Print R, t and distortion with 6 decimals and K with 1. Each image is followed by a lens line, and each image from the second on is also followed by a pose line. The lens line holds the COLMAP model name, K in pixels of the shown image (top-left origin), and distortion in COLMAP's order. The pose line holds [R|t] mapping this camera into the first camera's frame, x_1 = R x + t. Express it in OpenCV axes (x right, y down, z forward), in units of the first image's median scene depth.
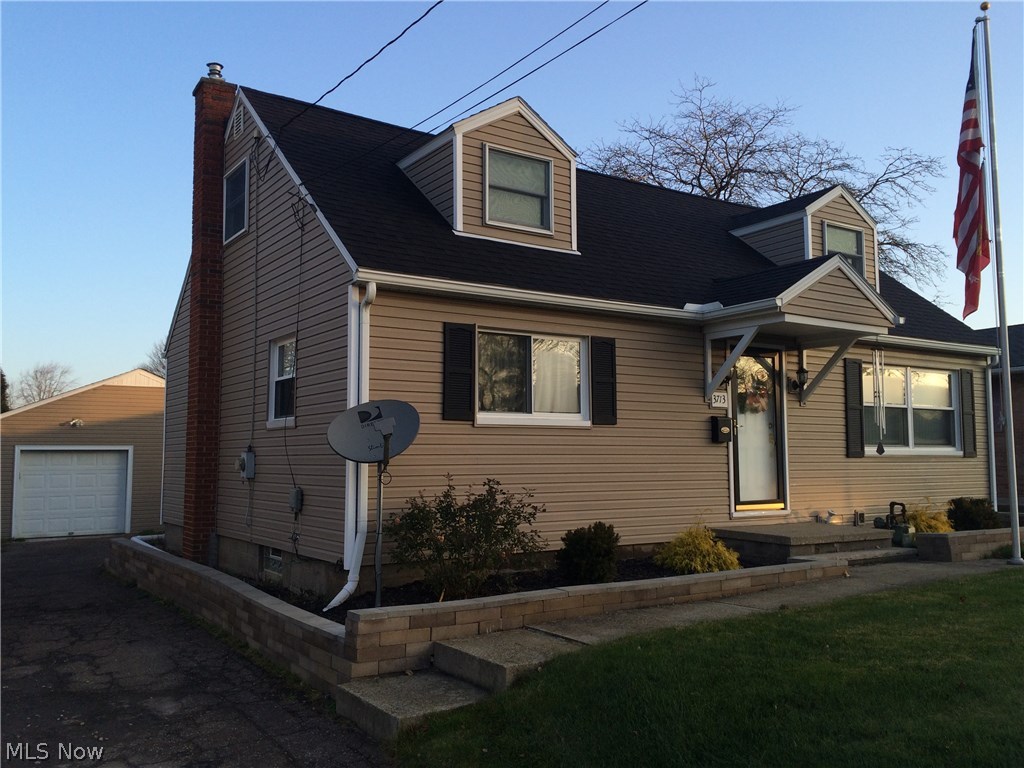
lens RADIAL K [[880.7, 0, 515.6], [0, 880.7, 383.8], [0, 0, 1]] dist [0.091344, -0.114850]
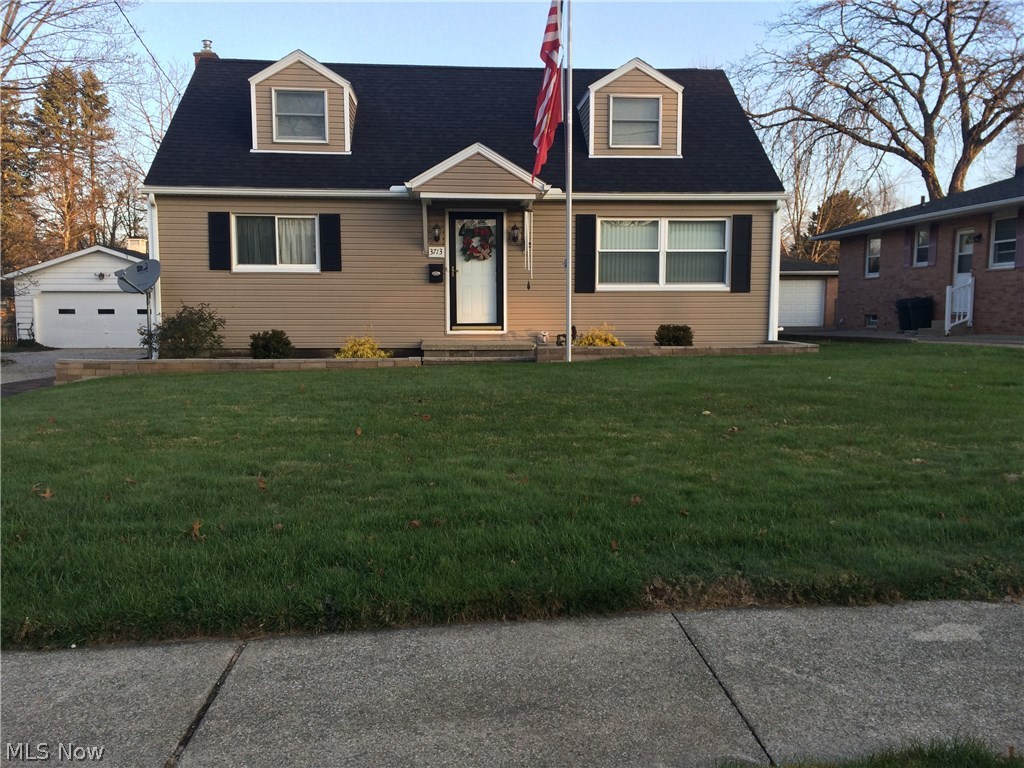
lens RADIAL K [[880.7, 0, 511.9], [0, 880.7, 388.0], [0, 0, 1]] dist [0.091344, -0.114850]
pose [[0.866625, 0.049407, -0.496508, 1.119292], [0.039290, 0.985238, 0.166619, 0.001667], [0.497411, -0.163904, 0.851891, -0.200858]]
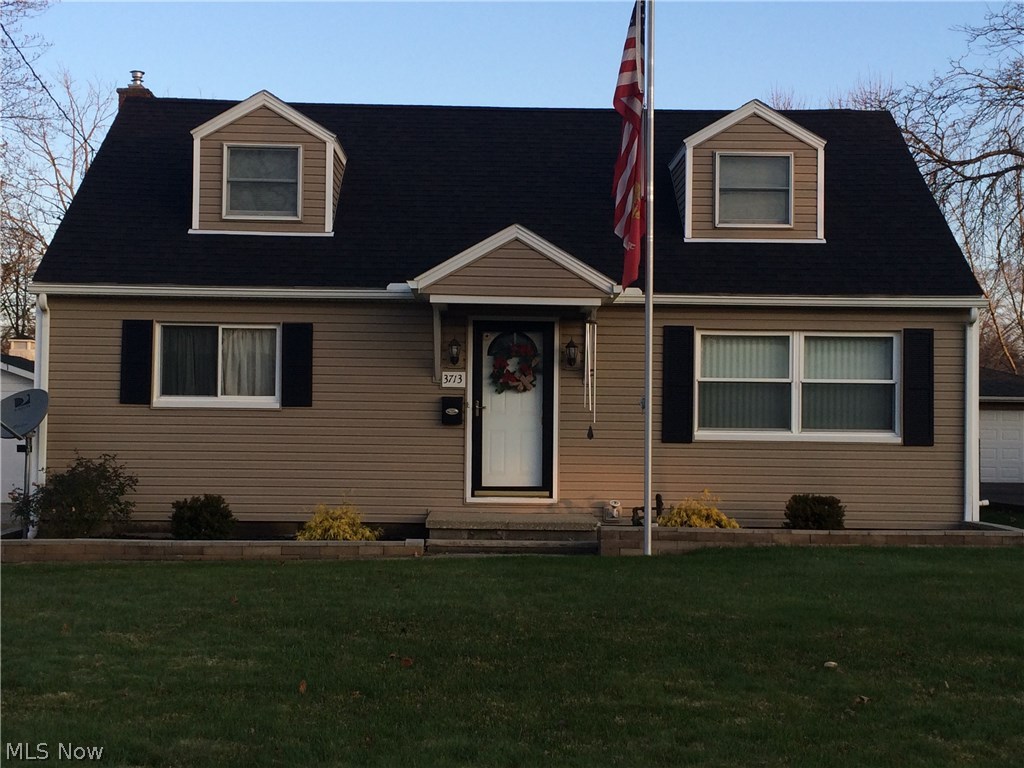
lens RADIAL K [[1373.2, 0, 510.1], [0, 1373.2, 389.1], [0, 0, 1]] dist [0.067891, 0.000000]
pose [[0.836144, -0.001865, -0.548506, 1.161357], [0.030361, 0.998619, 0.042886, -0.035213], [0.547669, -0.052512, 0.835046, -0.216242]]
